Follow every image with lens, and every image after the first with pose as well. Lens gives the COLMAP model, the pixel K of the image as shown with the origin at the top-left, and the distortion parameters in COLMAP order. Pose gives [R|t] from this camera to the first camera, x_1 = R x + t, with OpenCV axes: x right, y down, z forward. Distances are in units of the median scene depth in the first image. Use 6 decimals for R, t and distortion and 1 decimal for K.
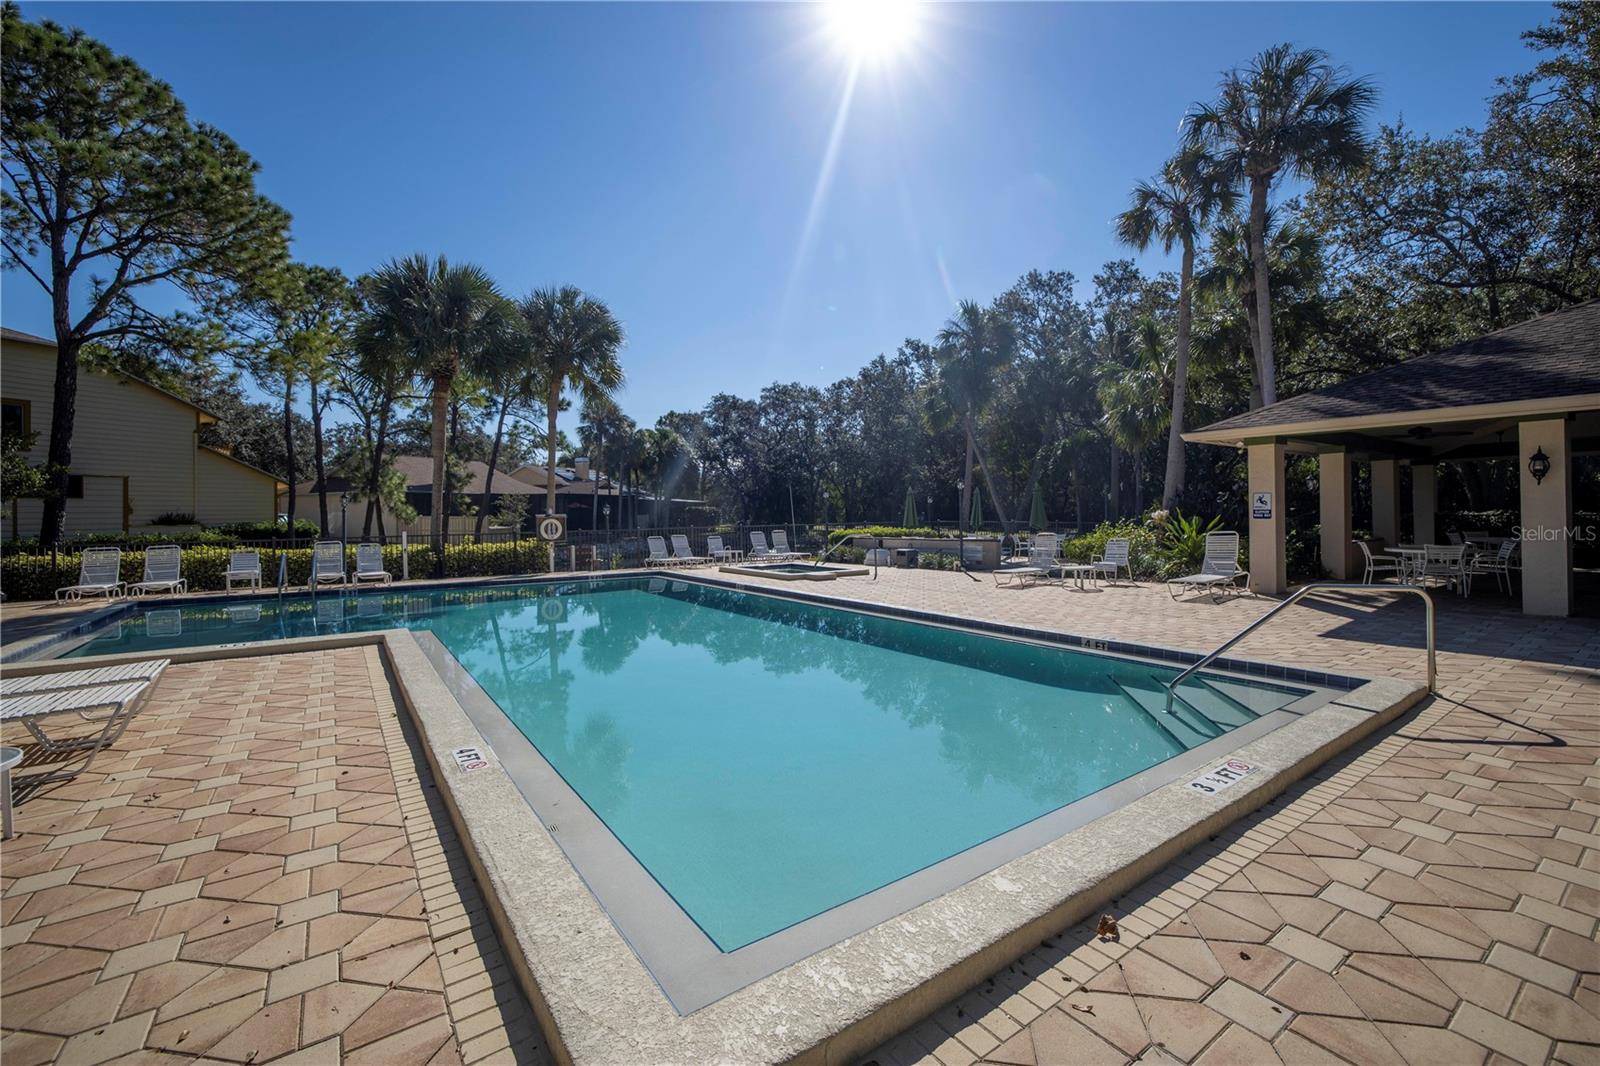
lens RADIAL K [[662.8, 0, 800.0], [0, 662.8, 533.0], [0, 0, 1]] dist [0.023305, 0.000111]
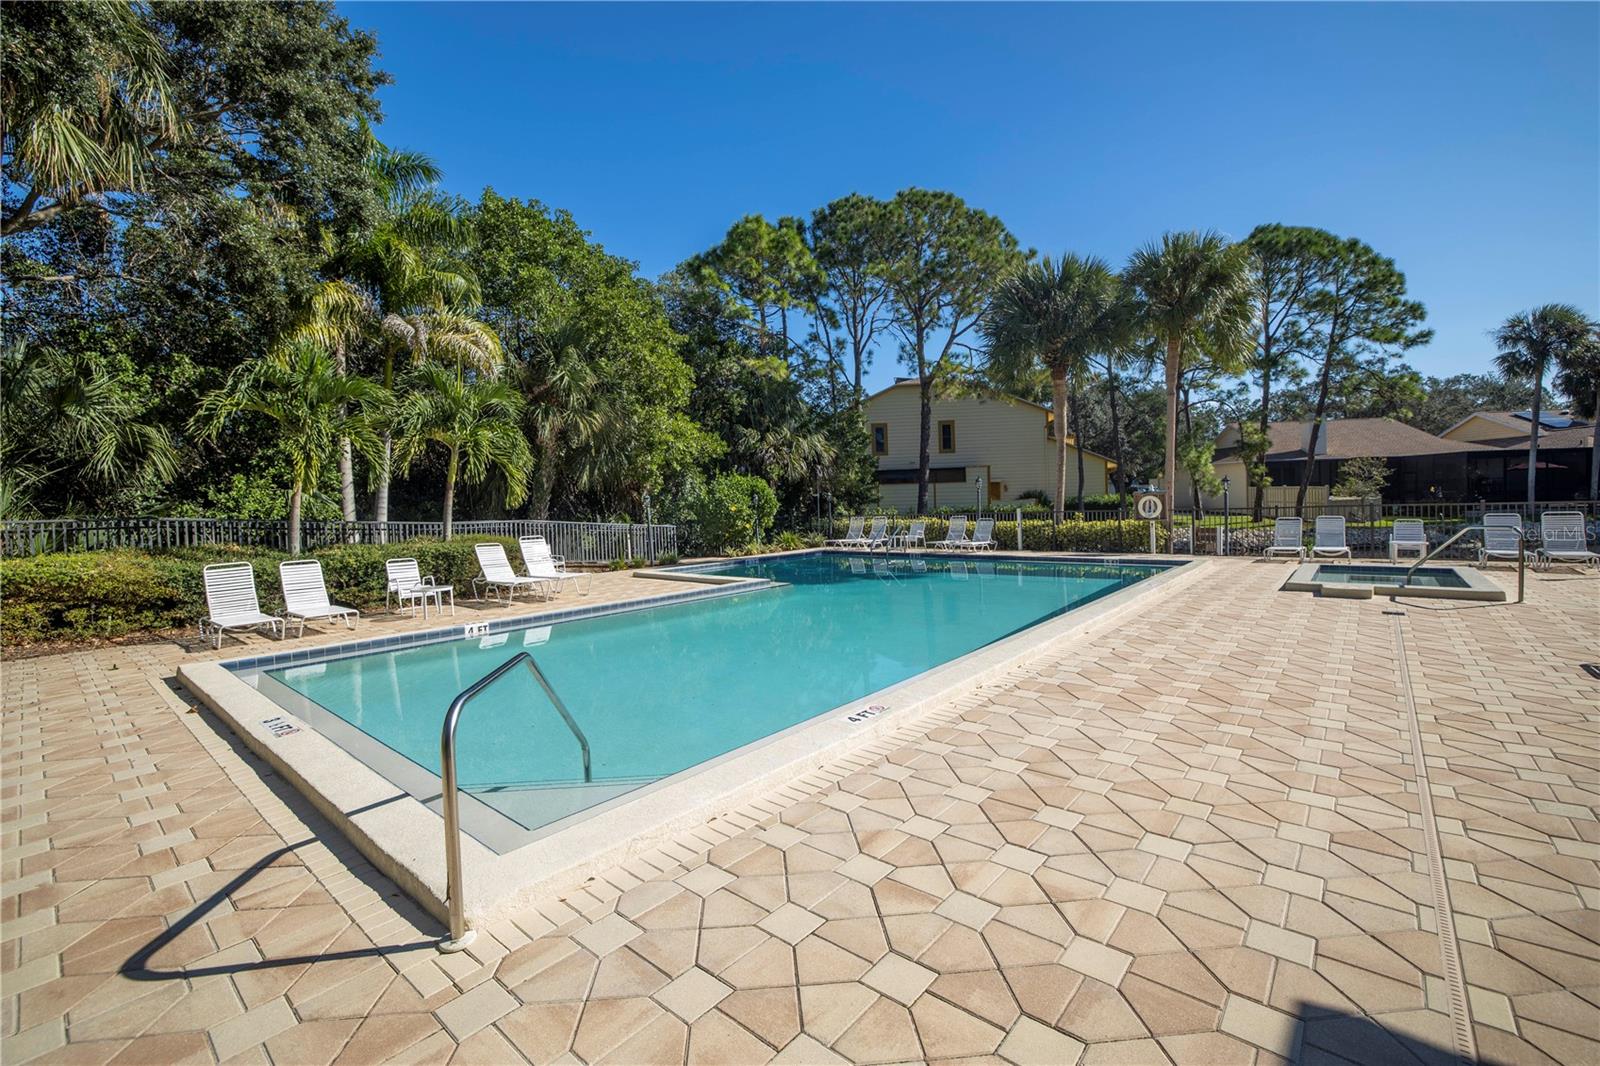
lens RADIAL K [[691.6, 0, 798.9], [0, 691.6, 506.0], [0, 0, 1]] dist [0.000357, 0.000048]
pose [[0.243511, 0.004835, -0.969886, 0.410754], [0.001415, 0.999985, 0.005340, -0.012067], [0.969897, -0.002673, 0.243500, 0.282776]]
